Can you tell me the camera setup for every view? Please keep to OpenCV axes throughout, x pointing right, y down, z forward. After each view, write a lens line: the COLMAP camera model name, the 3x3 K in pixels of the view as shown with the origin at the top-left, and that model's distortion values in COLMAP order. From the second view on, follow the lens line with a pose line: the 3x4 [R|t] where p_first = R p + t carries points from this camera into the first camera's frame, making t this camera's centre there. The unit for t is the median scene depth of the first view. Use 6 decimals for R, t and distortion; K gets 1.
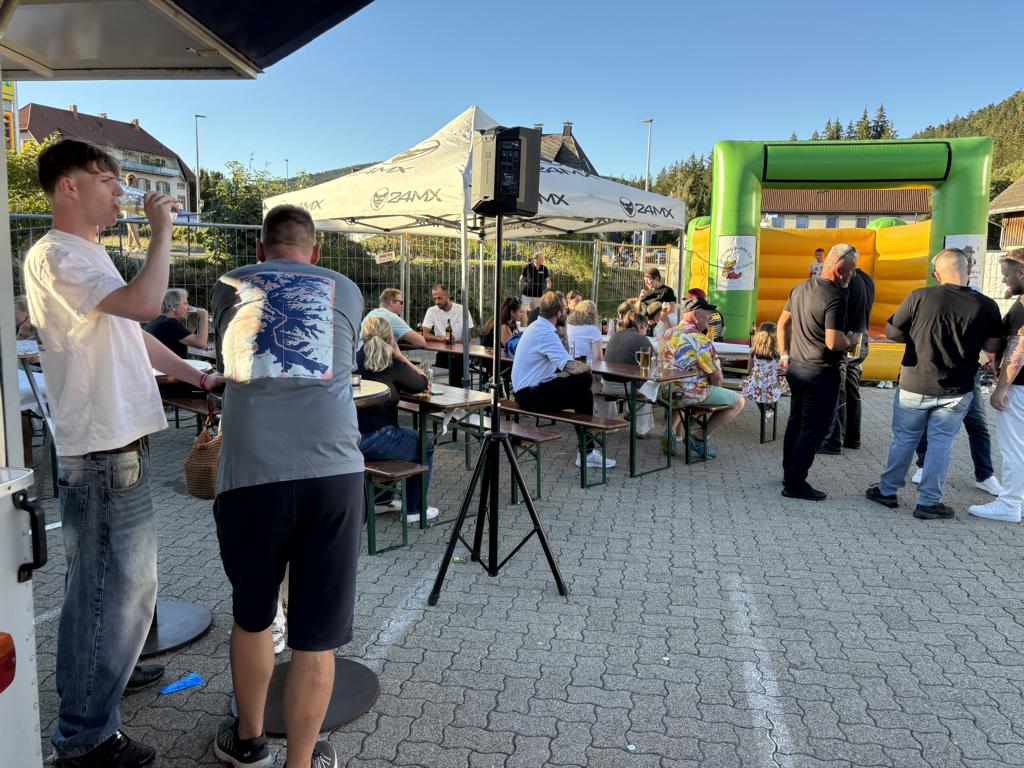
lens RADIAL K [[782.1, 0, 523.5], [0, 782.1, 347.8], [0, 0, 1]] dist [0.078474, -0.096794]
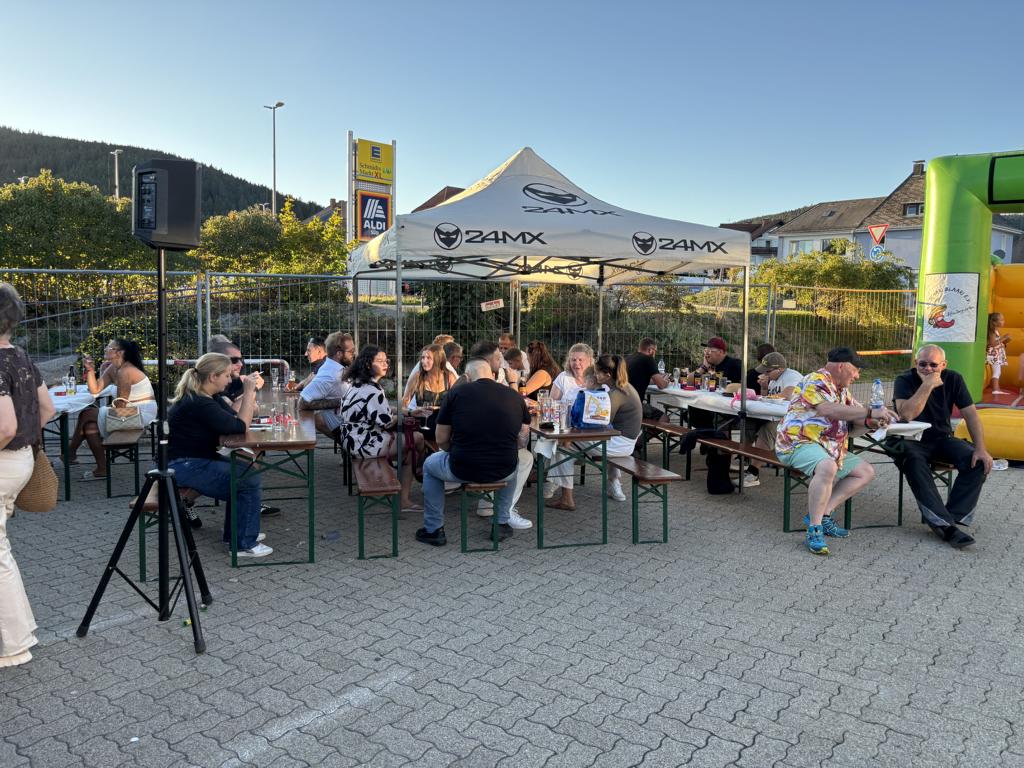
lens RADIAL K [[764.4, 0, 512.0], [0, 764.4, 384.0], [0, 0, 1]] dist [0.075321, -0.085777]
pose [[0.885813, 0.038962, -0.462404, 0.429391], [-0.047590, 0.998842, -0.007004, -0.009470], [0.461596, 0.028210, 0.886642, 0.185610]]
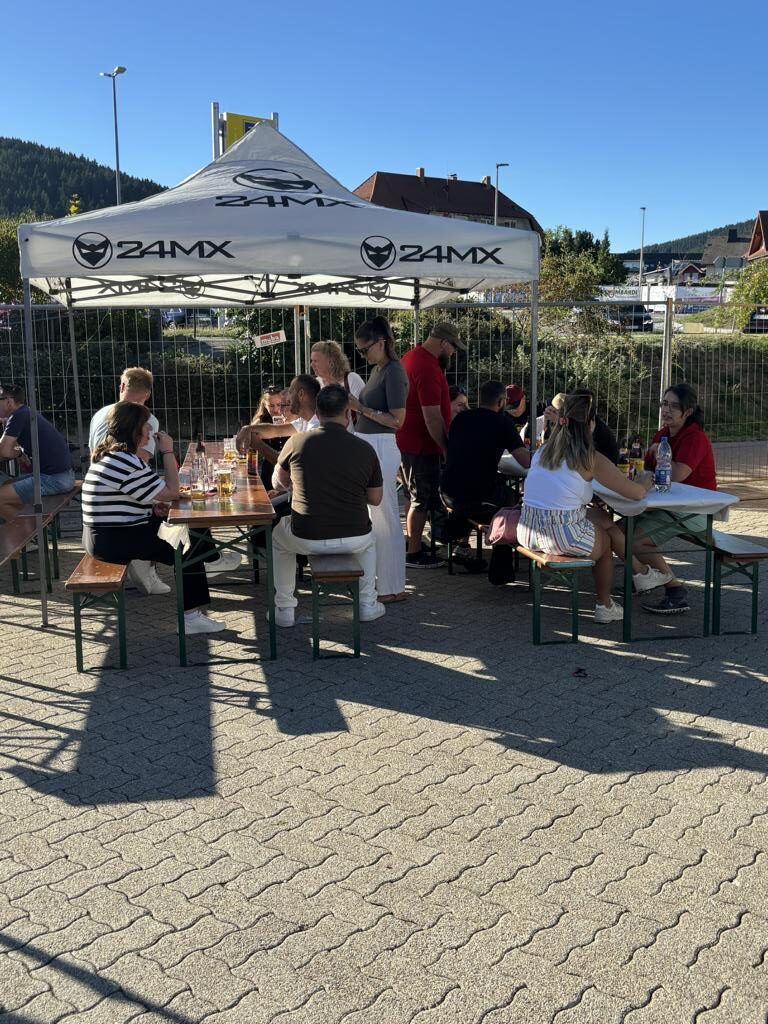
lens RADIAL K [[1015.6, 0, 384.0], [0, 1015.6, 512.0], [0, 0, 1]] dist [0.036529, -0.006092]
pose [[0.838709, 0.068934, -0.540199, 0.636256], [-0.037992, 0.996946, 0.068233, -0.026524], [0.543253, -0.036704, 0.838767, 0.315513]]
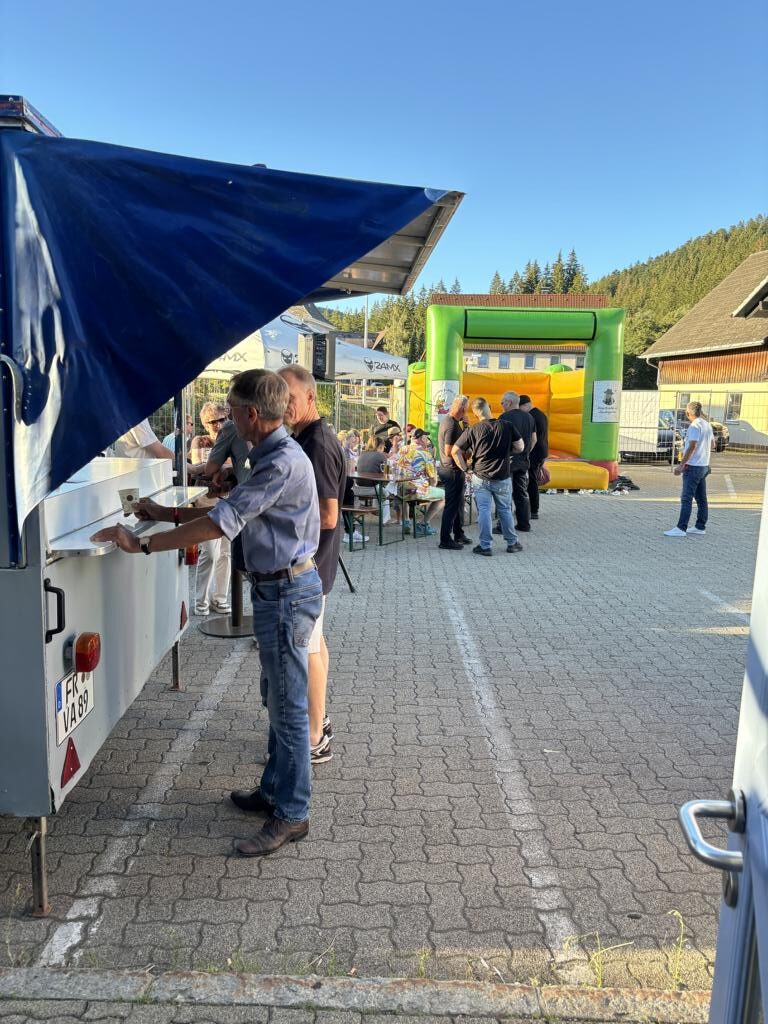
lens RADIAL K [[764.4, 0, 384.0], [0, 764.4, 512.0], [0, 0, 1]] dist [0.075321, -0.085777]
pose [[0.983618, -0.024856, 0.178542, -0.102558], [0.017018, 0.998829, 0.045298, 0.027145], [-0.179458, -0.041518, 0.982889, -0.399441]]
